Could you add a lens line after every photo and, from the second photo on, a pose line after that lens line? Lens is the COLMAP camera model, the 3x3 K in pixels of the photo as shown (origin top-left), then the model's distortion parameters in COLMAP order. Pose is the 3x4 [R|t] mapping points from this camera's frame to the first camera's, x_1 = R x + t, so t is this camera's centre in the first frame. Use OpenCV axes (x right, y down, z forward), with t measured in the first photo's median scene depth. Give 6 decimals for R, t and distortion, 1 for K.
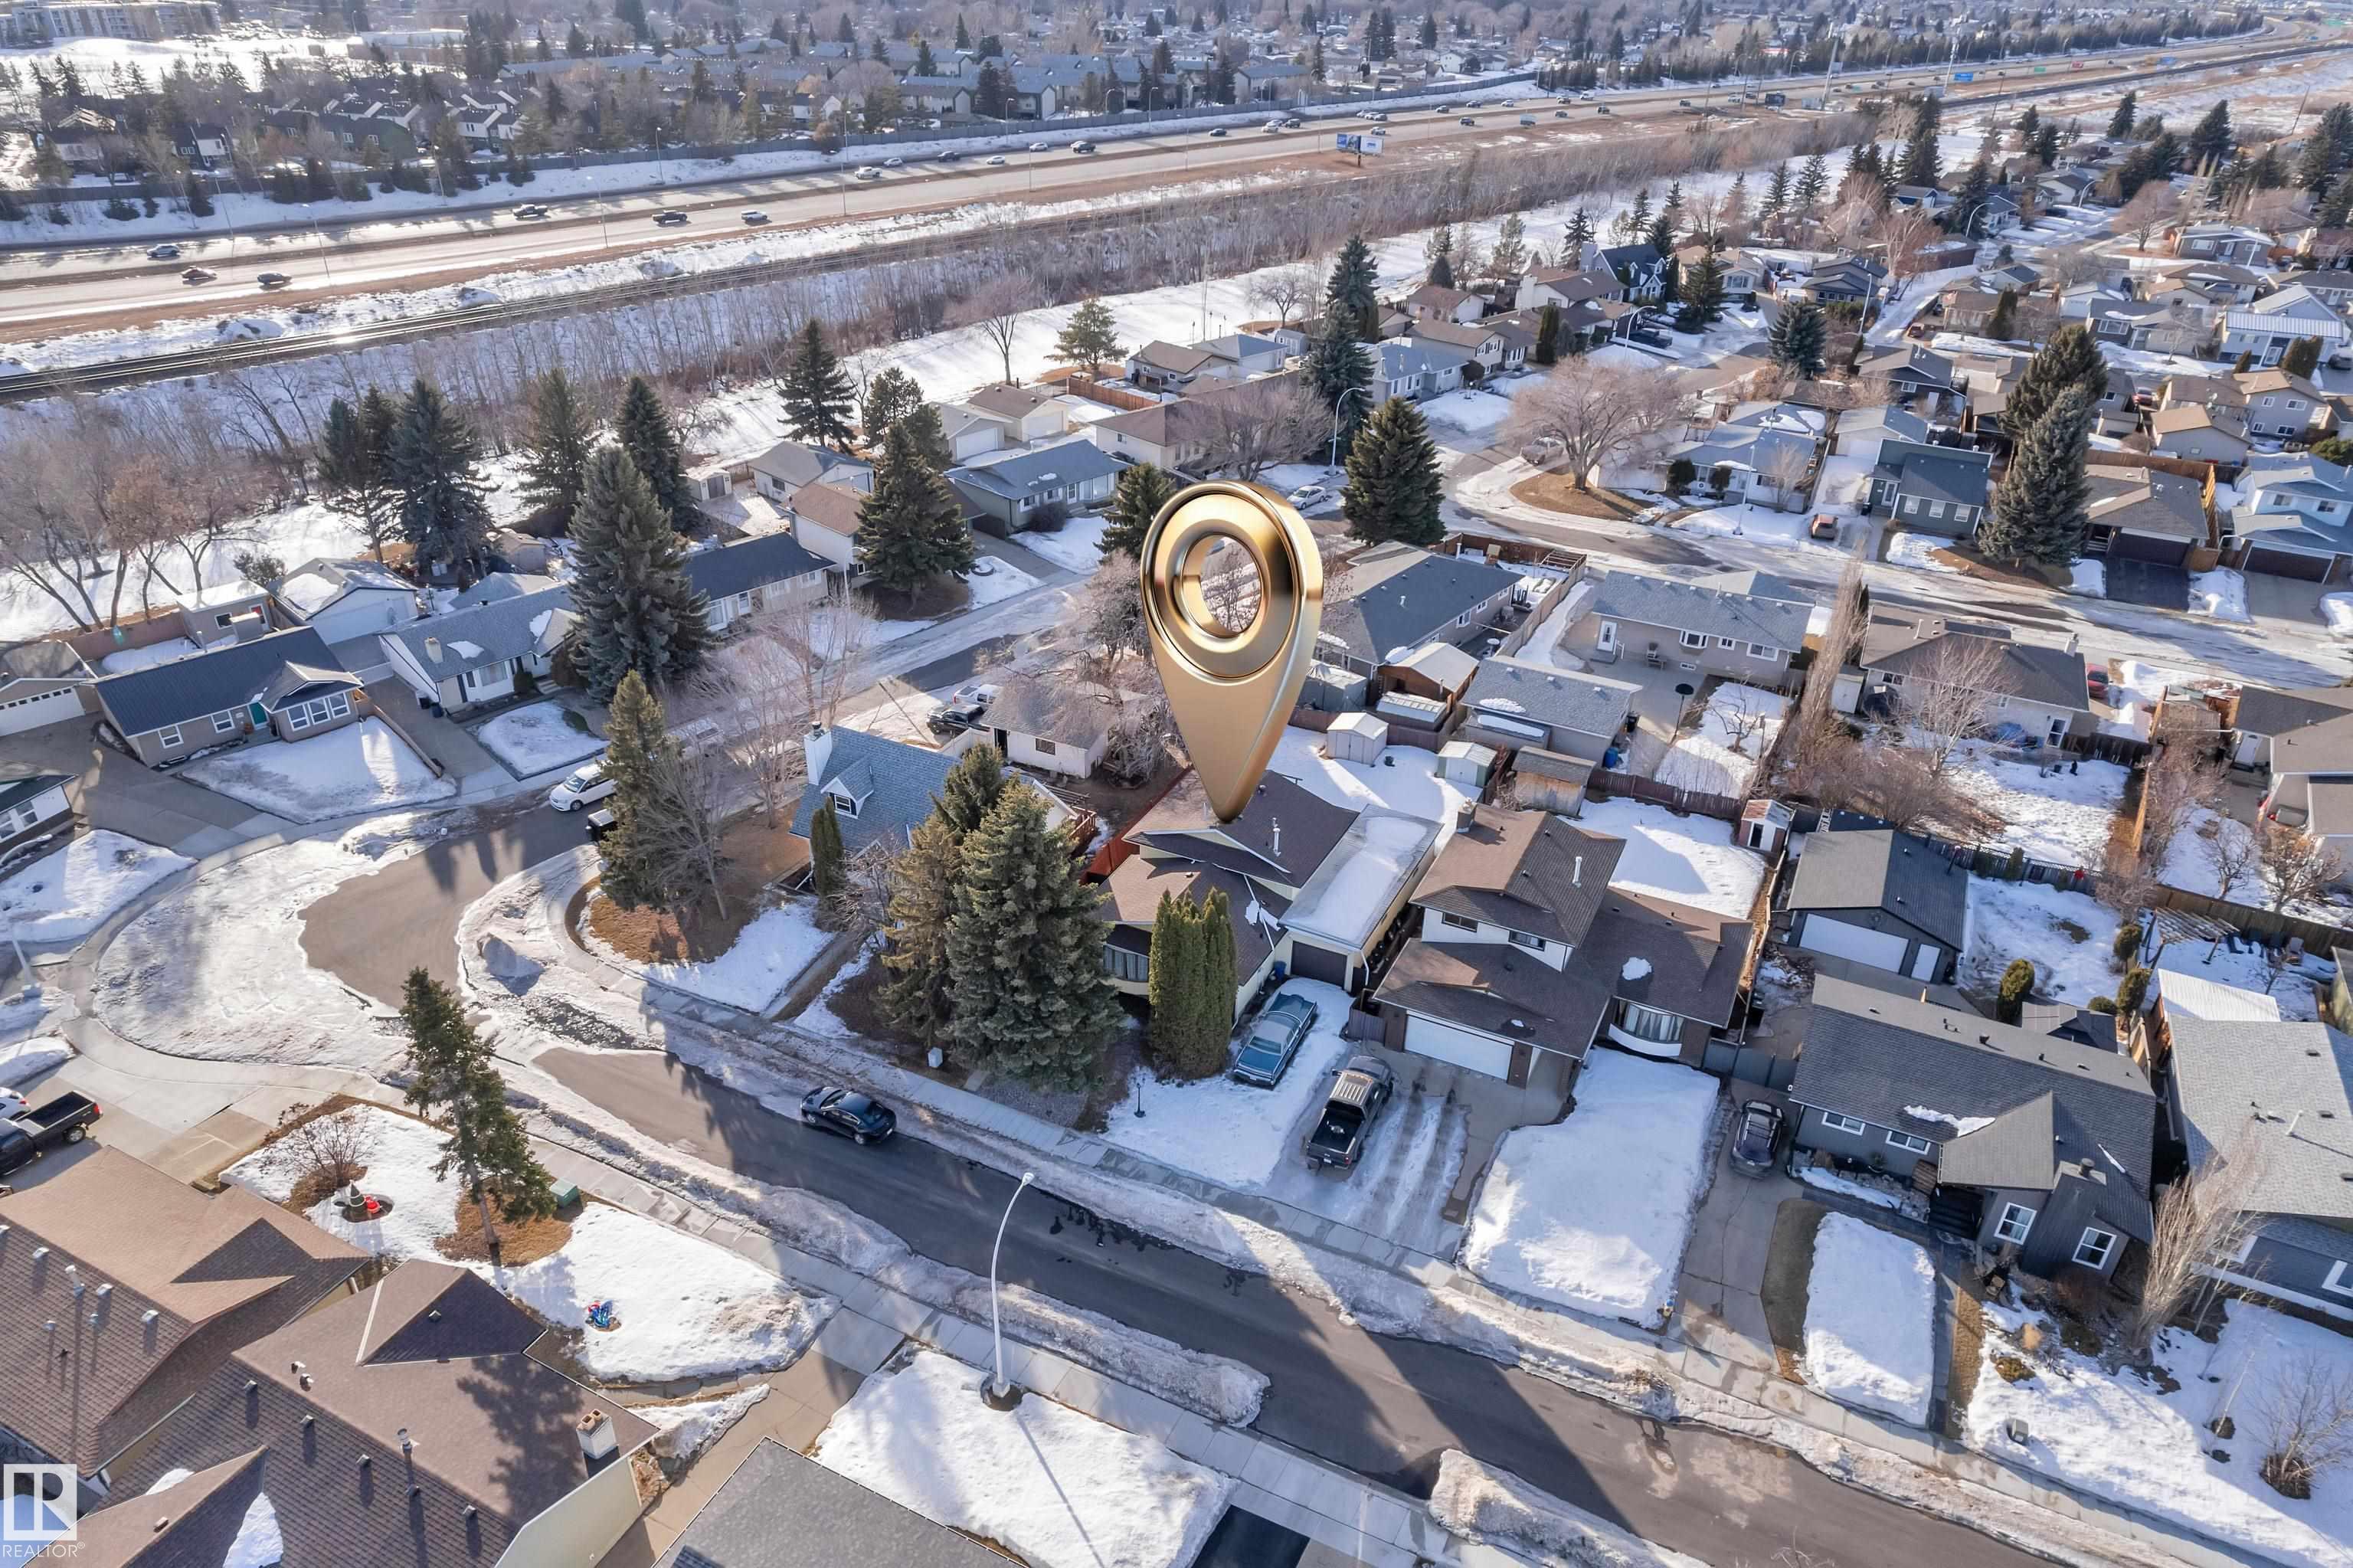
lens RADIAL K [[1494.7, 0, 1189.0], [0, 1494.7, 798.9], [0, 0, 1]] dist [-0.084105, 0.075108]
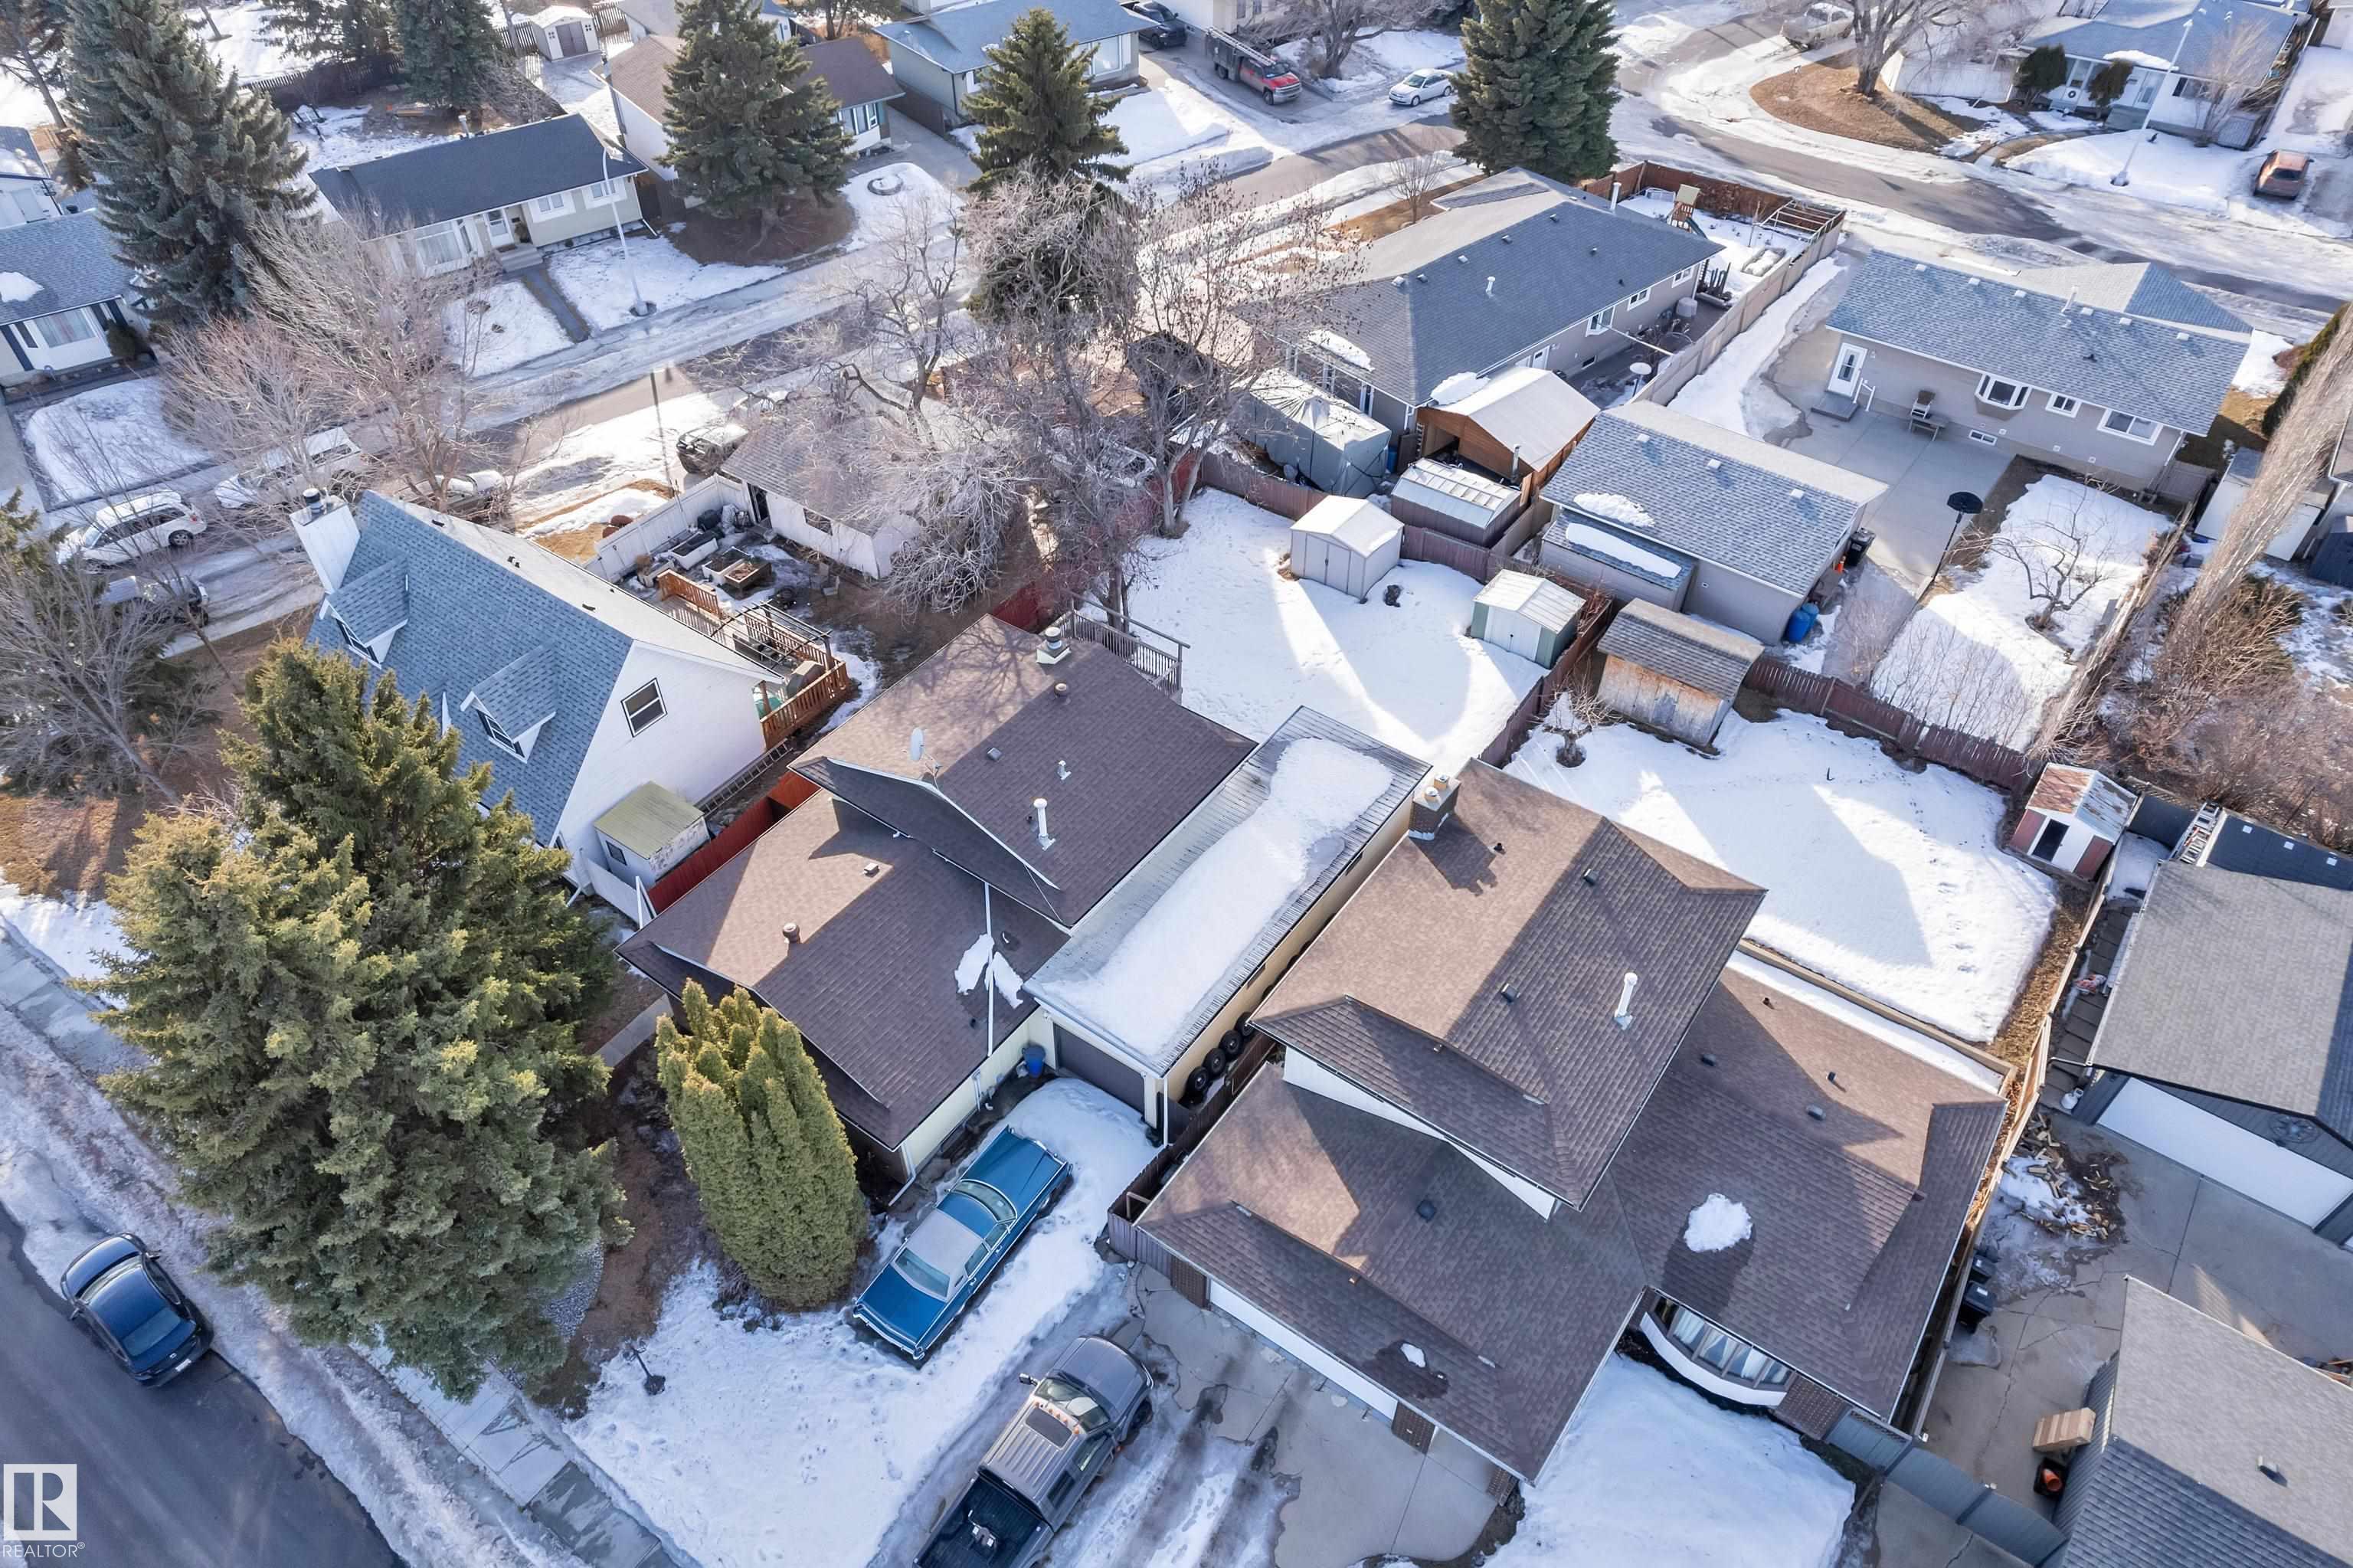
lens RADIAL K [[1494.7, 0, 1189.0], [0, 1494.7, 798.9], [0, 0, 1]] dist [-0.084105, 0.075108]
pose [[0.985882, 0.105403, -0.130106, 0.137888], [-0.068724, 0.963263, 0.259618, -0.090871], [0.152691, -0.247011, 0.956907, 0.423743]]
